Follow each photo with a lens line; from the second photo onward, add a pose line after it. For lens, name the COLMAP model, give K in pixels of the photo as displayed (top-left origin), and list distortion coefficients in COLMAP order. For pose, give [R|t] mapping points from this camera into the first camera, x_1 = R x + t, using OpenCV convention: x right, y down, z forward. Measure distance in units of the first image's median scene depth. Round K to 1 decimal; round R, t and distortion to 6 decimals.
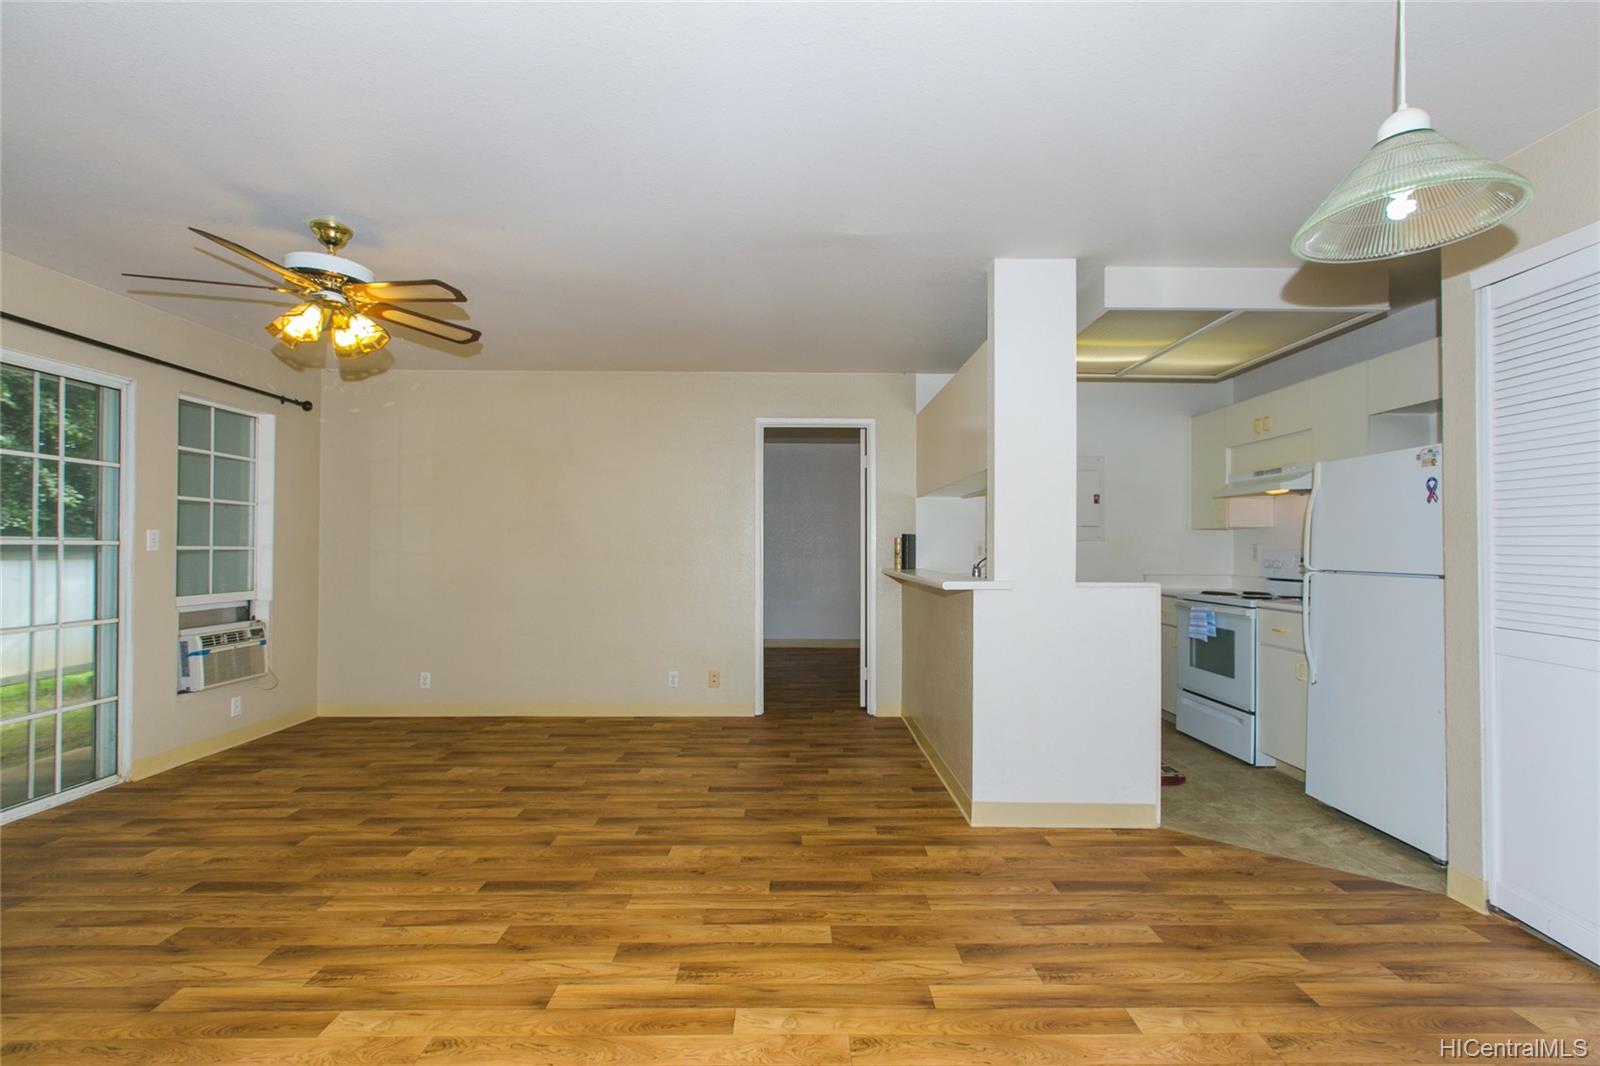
lens RADIAL K [[705.1, 0, 803.0], [0, 705.1, 543.0], [0, 0, 1]] dist [0.000103, -0.000035]
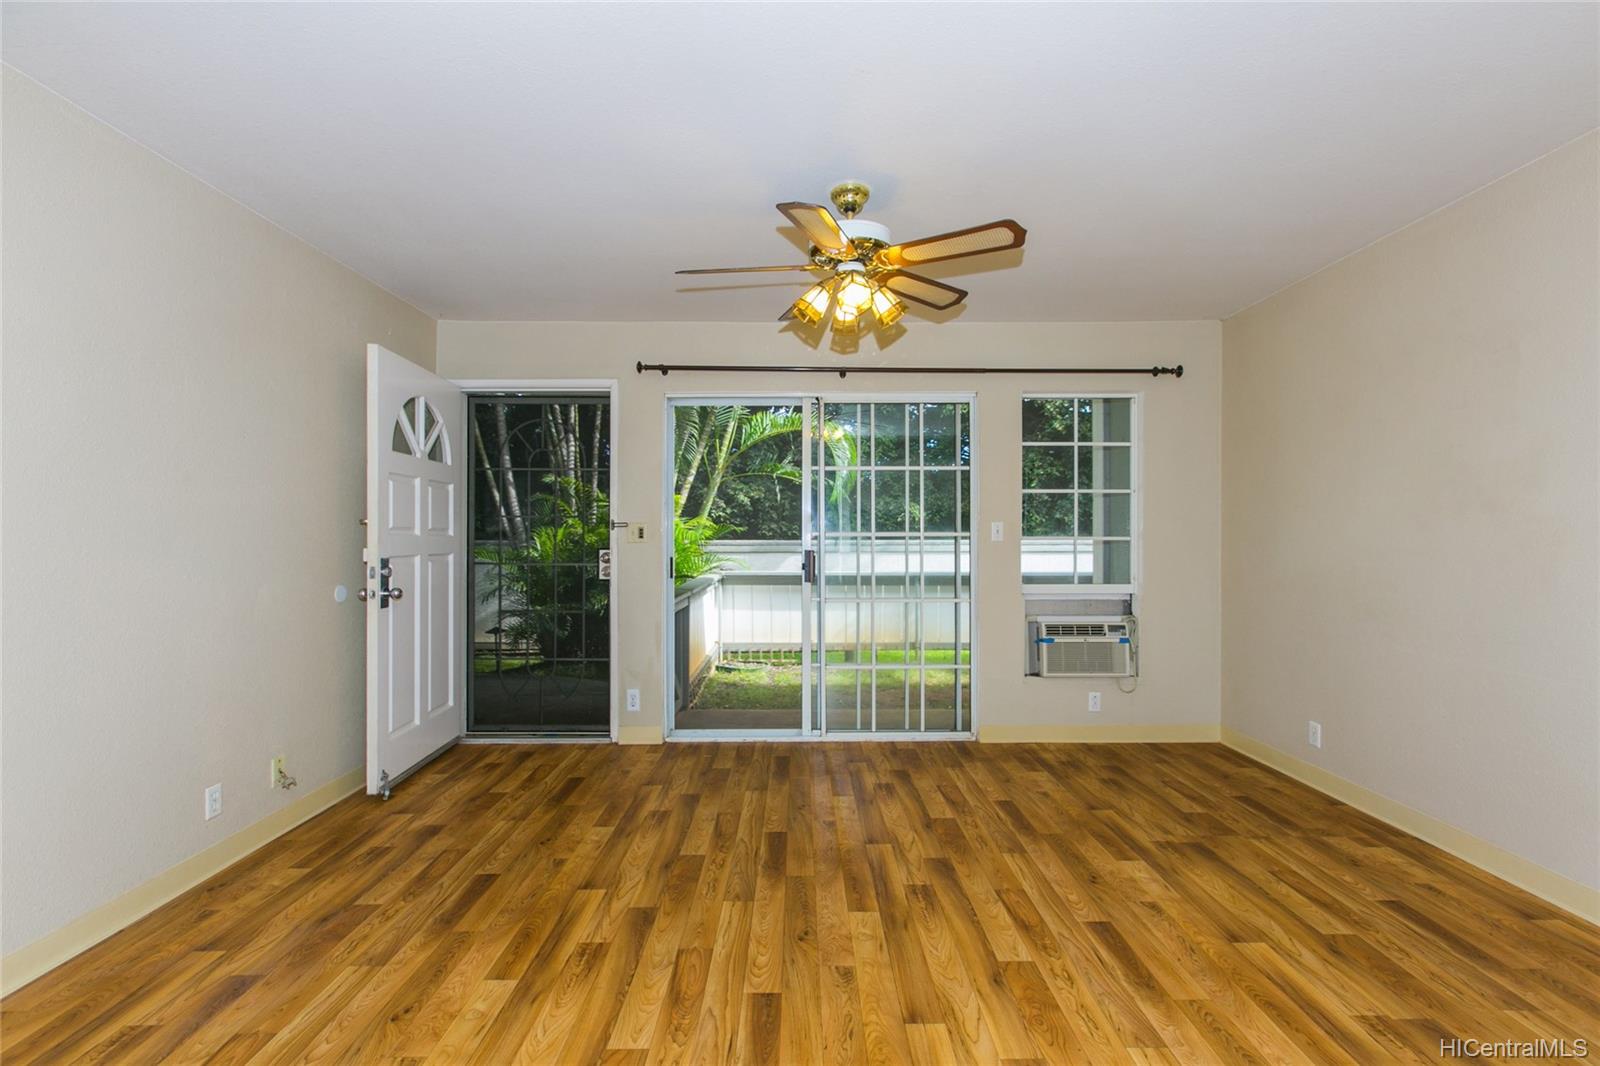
lens RADIAL K [[701.2, 0, 801.7], [0, 701.2, 542.1], [0, 0, 1]] dist [-0.006074, -0.000372]
pose [[-0.008868, 0.003386, -0.999955, 0.204450], [0.011183, 0.999932, 0.003287, 0.005285], [0.999898, -0.011153, -0.008905, 0.761487]]
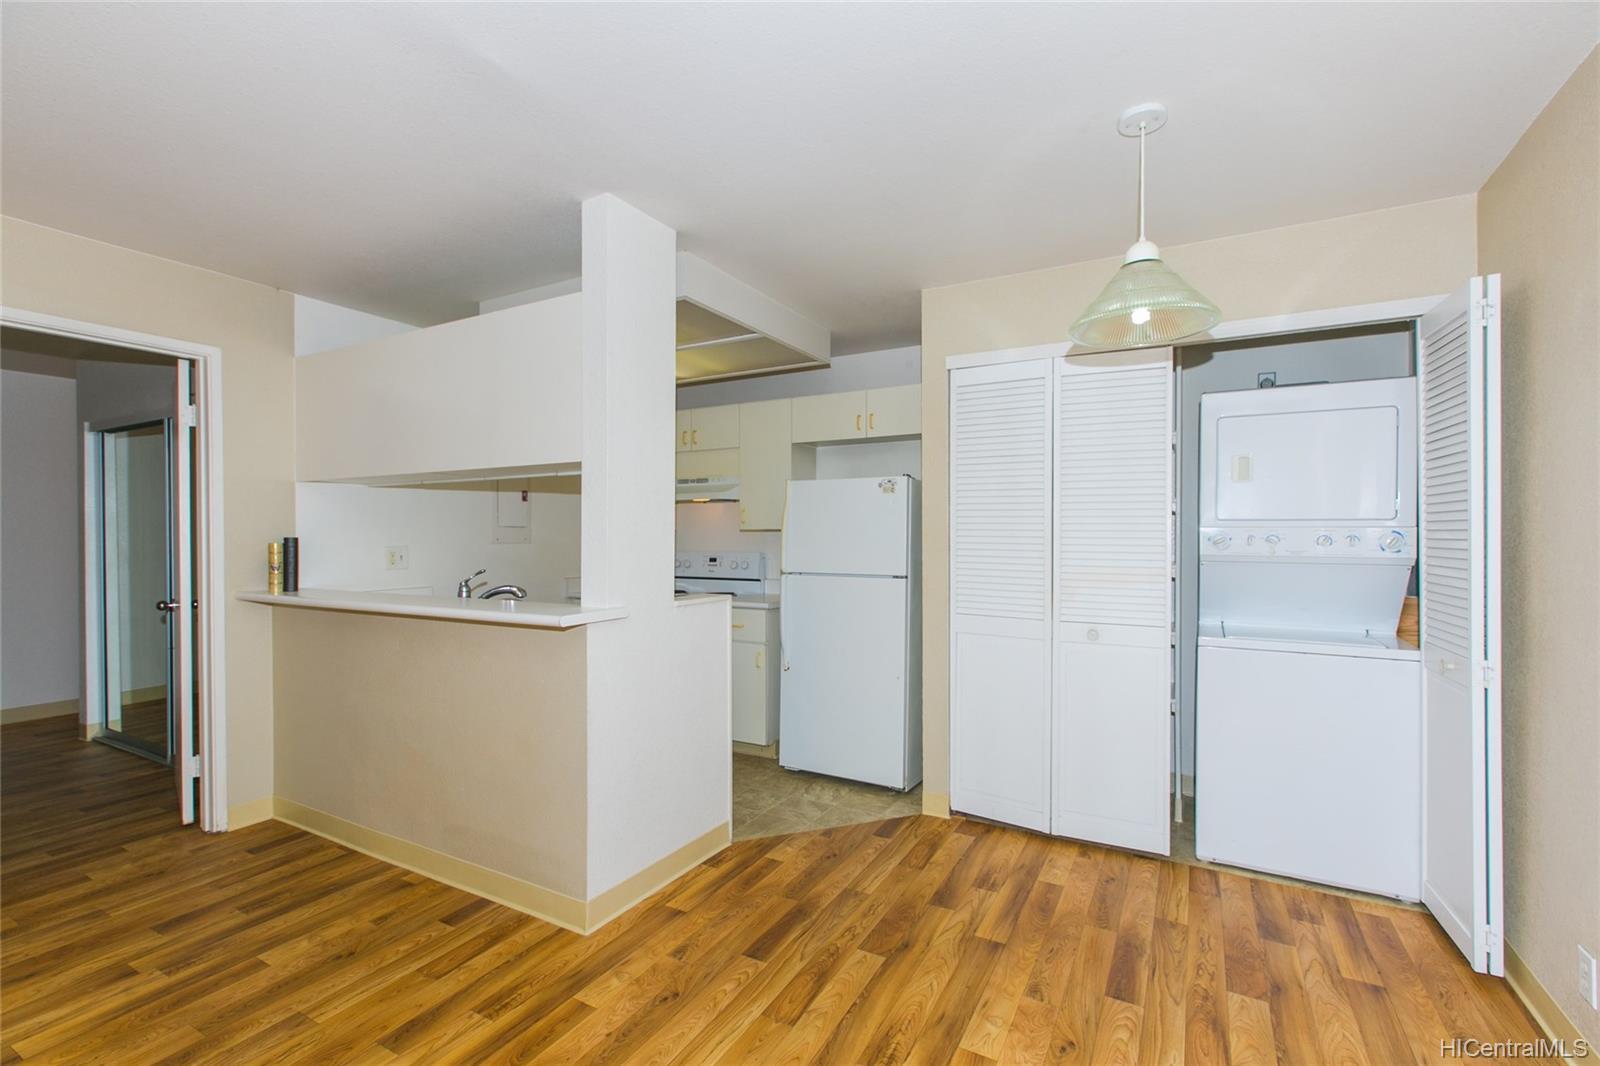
lens RADIAL K [[705.1, 0, 803.0], [0, 705.1, 543.0], [0, 0, 1]] dist [0.000103, -0.000035]
pose [[0.500940, -0.012912, 0.865386, -0.262190], [-0.004151, 0.999841, 0.017321, -0.030279], [-0.865472, -0.012269, 0.500807, 0.377442]]
